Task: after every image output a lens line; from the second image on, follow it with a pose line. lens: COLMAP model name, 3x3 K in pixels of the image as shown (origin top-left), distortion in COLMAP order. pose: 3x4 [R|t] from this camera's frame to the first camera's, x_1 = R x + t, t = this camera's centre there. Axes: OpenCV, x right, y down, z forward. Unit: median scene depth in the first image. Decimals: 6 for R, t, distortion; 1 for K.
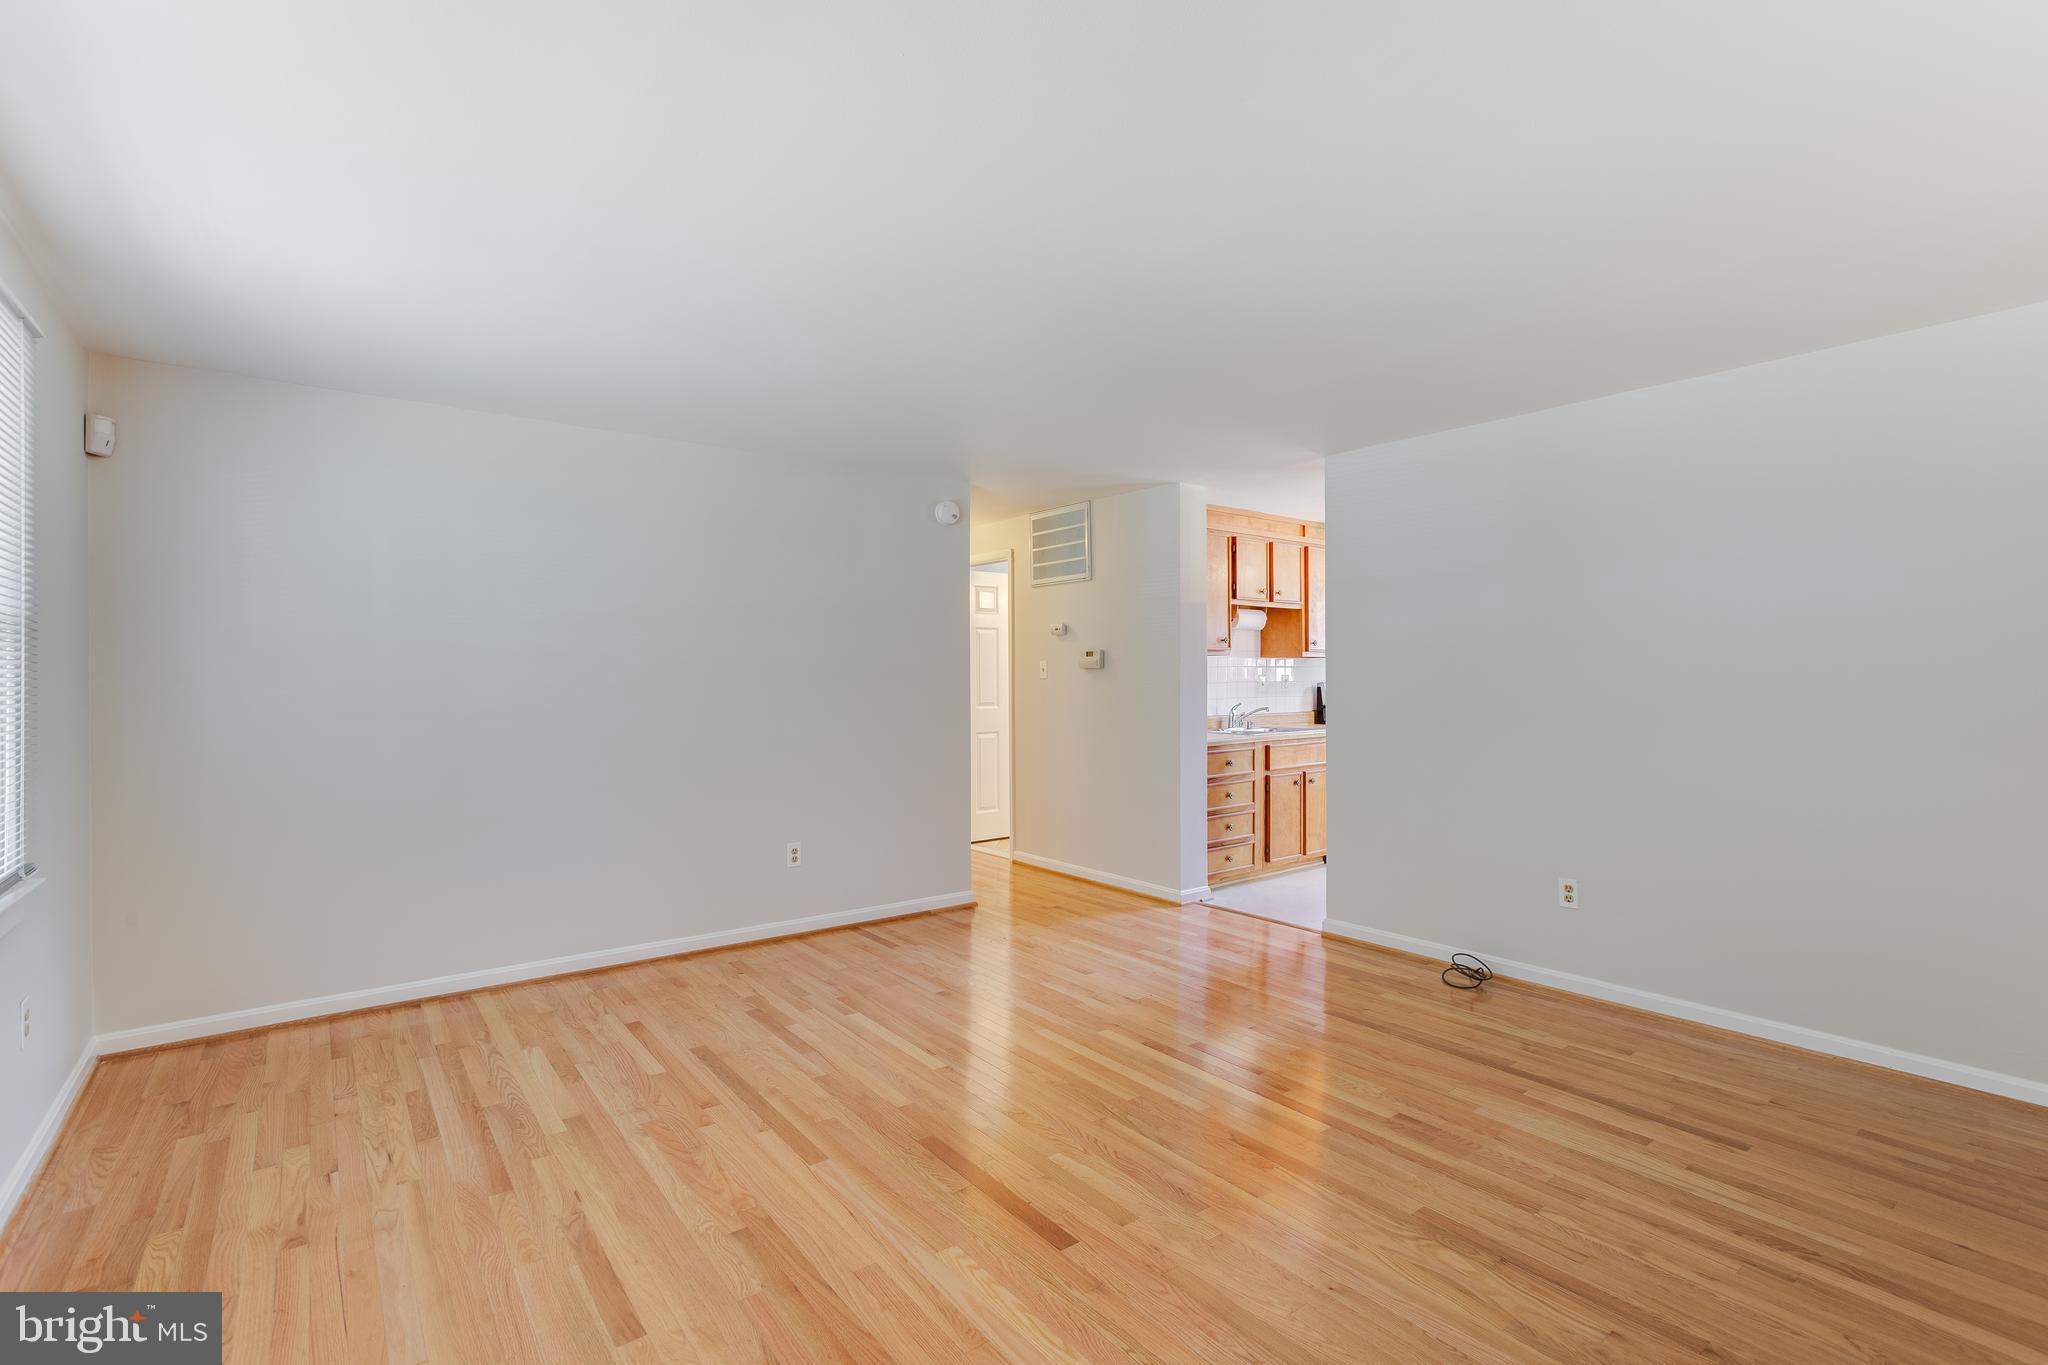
lens RADIAL K [[956.8, 0, 1001.5], [0, 956.8, 677.5], [0, 0, 1]] dist [-0.030276, 0.018729]
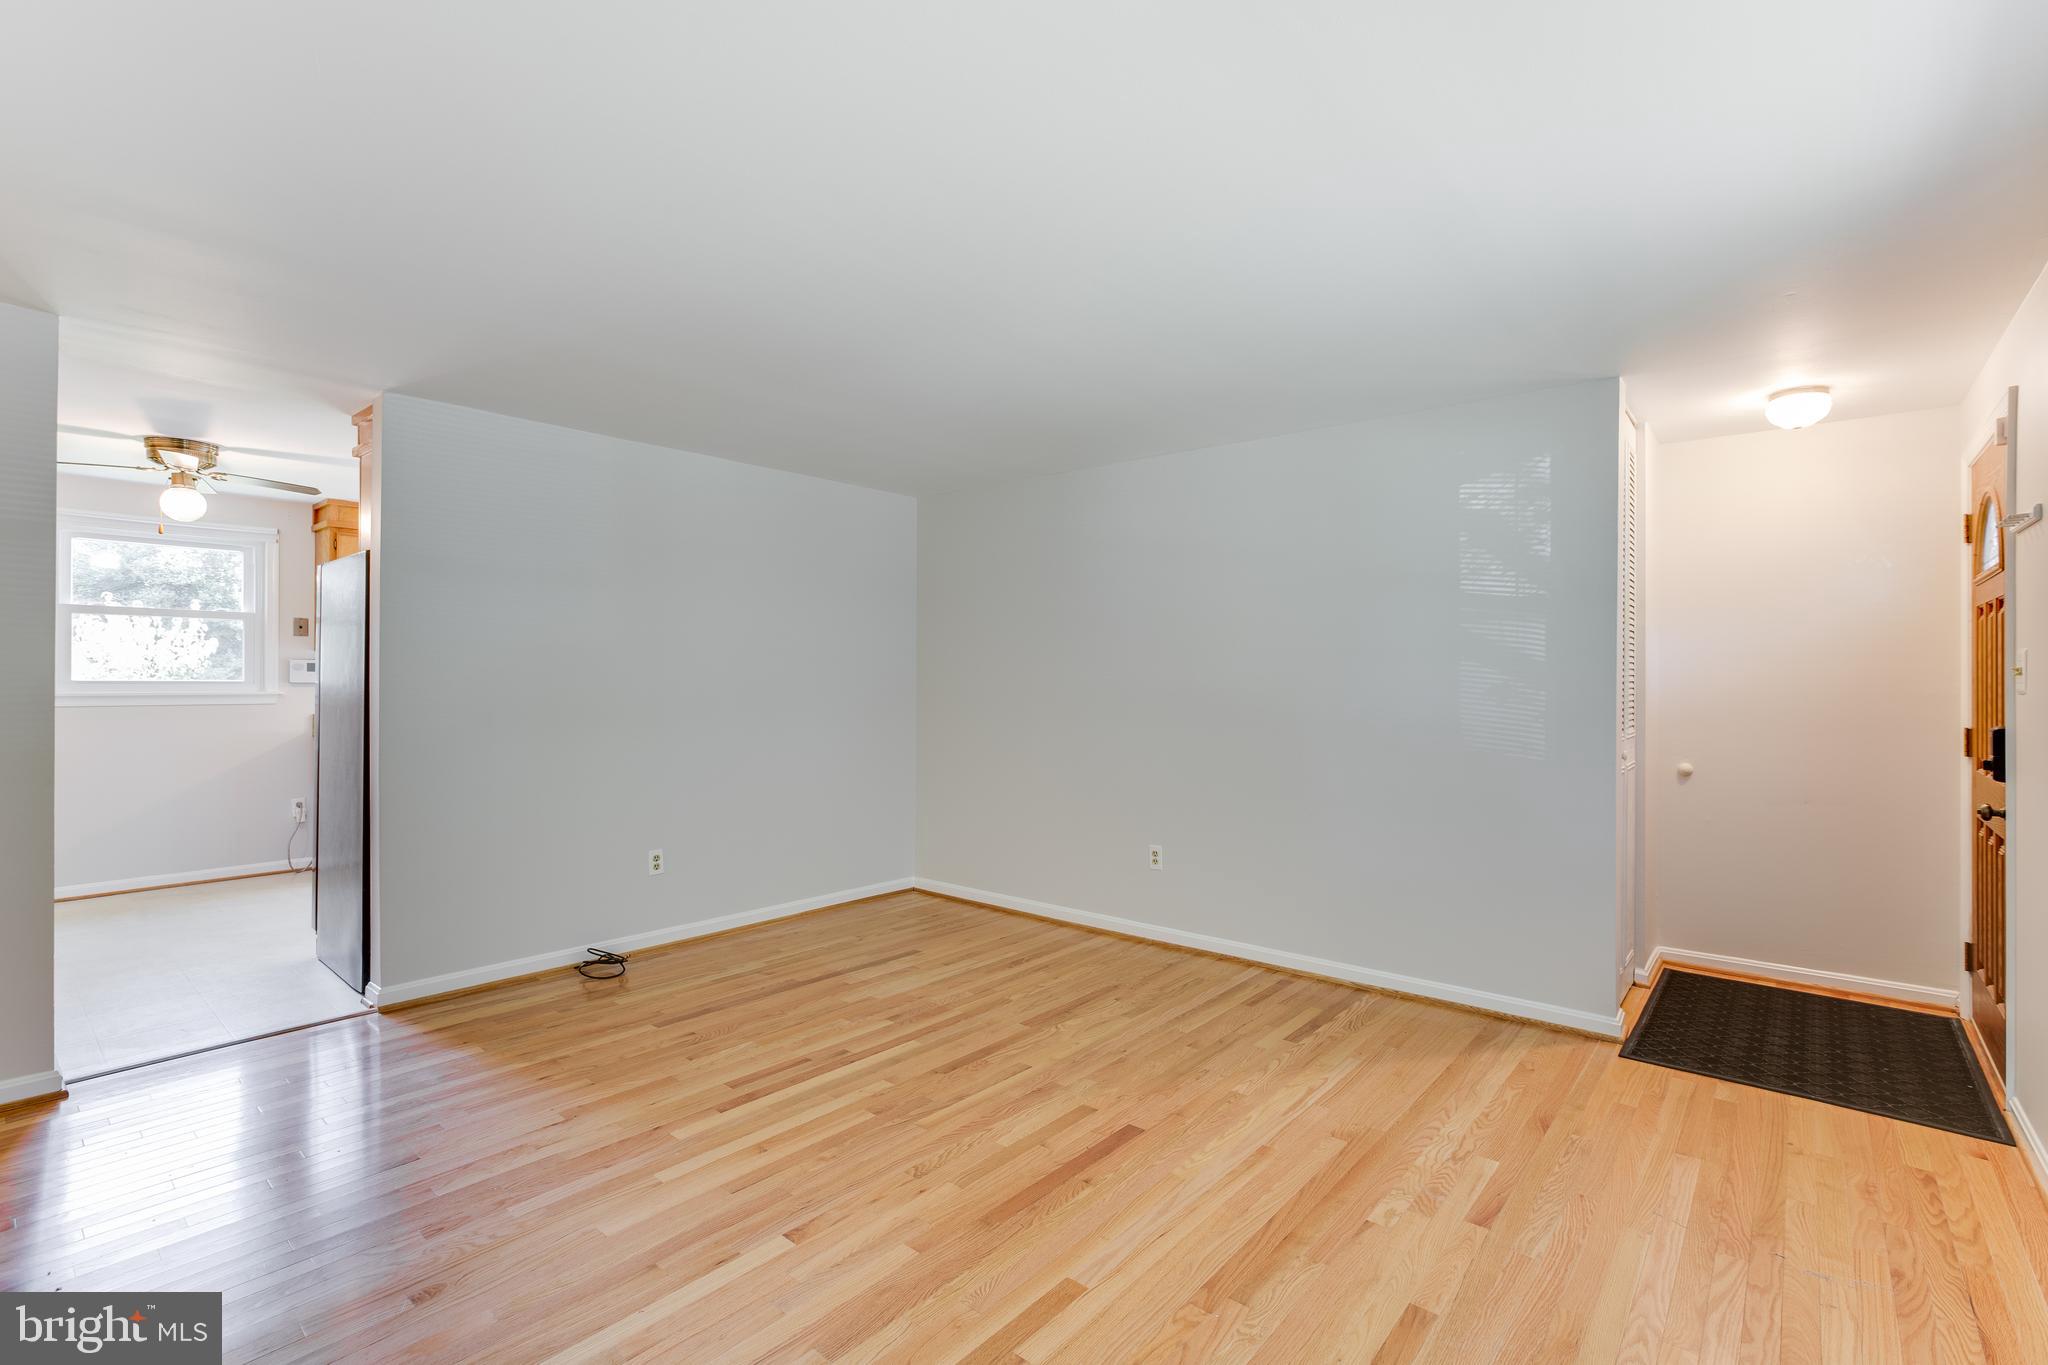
lens RADIAL K [[951.8, 0, 1028.8], [0, 951.8, 678.4], [0, 0, 1]] dist [-0.061194, 0.040914]
pose [[-0.251808, 0.004920, 0.967765, -0.698549], [-0.005976, 0.999960, -0.006638, 0.005898], [-0.967759, -0.007455, -0.251769, 0.919446]]
